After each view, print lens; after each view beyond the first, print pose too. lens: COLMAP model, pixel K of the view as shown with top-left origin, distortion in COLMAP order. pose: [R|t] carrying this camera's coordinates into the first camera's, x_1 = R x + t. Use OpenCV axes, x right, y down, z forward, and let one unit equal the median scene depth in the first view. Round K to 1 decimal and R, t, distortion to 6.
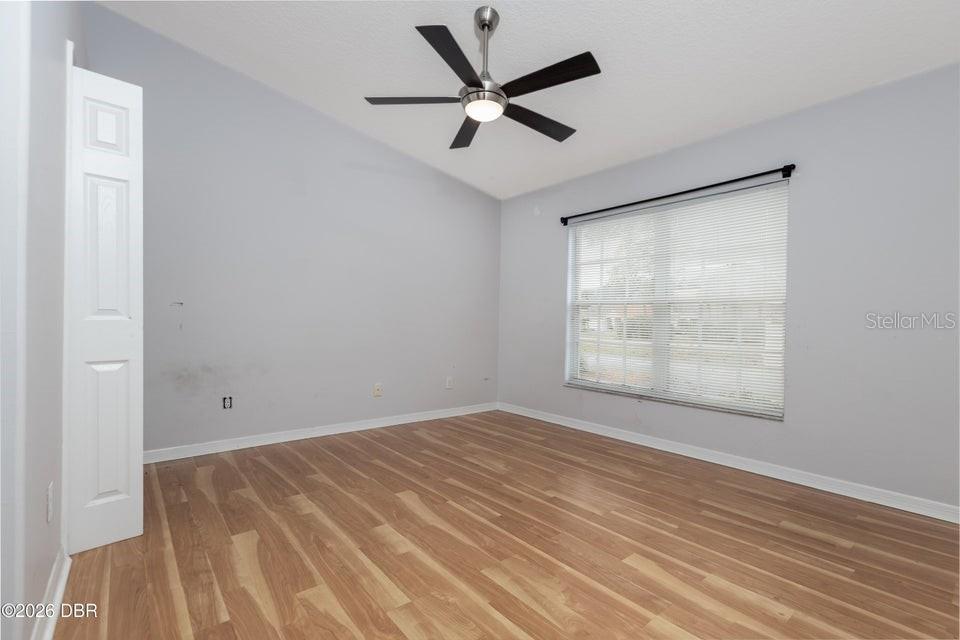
lens RADIAL K [[433.1, 0, 481.5], [0, 433.1, 324.7], [0, 0, 1]] dist [0.000875, 0.001082]
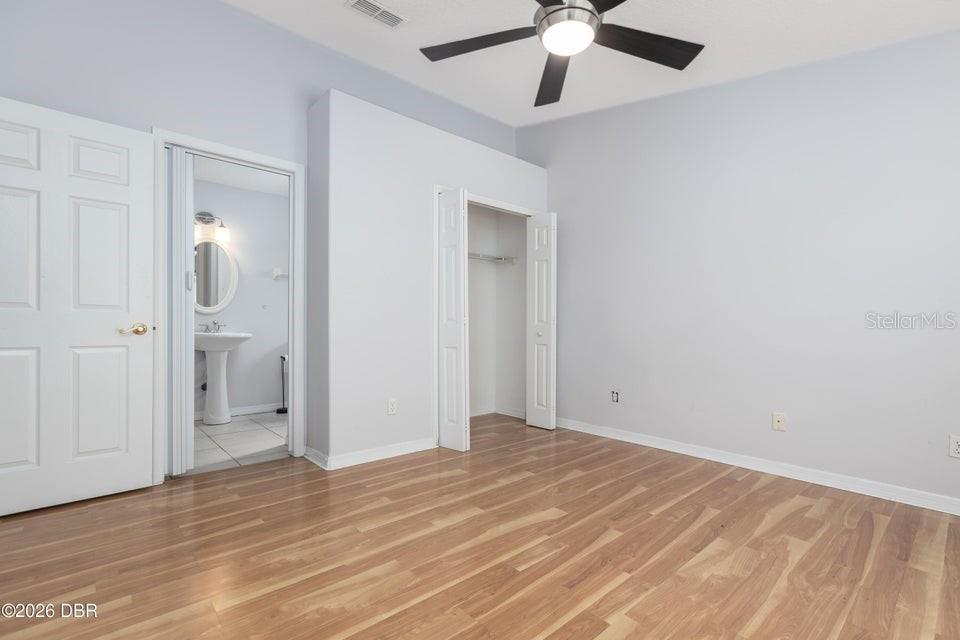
lens RADIAL K [[433.1, 0, 480.0], [0, 433.1, 325.9], [0, 0, 1]] dist [0.000875, 0.001082]
pose [[0.048004, -0.012729, -0.998766, 0.714135], [-0.007985, 0.999882, -0.013127, 0.015601], [0.998815, 0.008605, 0.047896, 0.783670]]
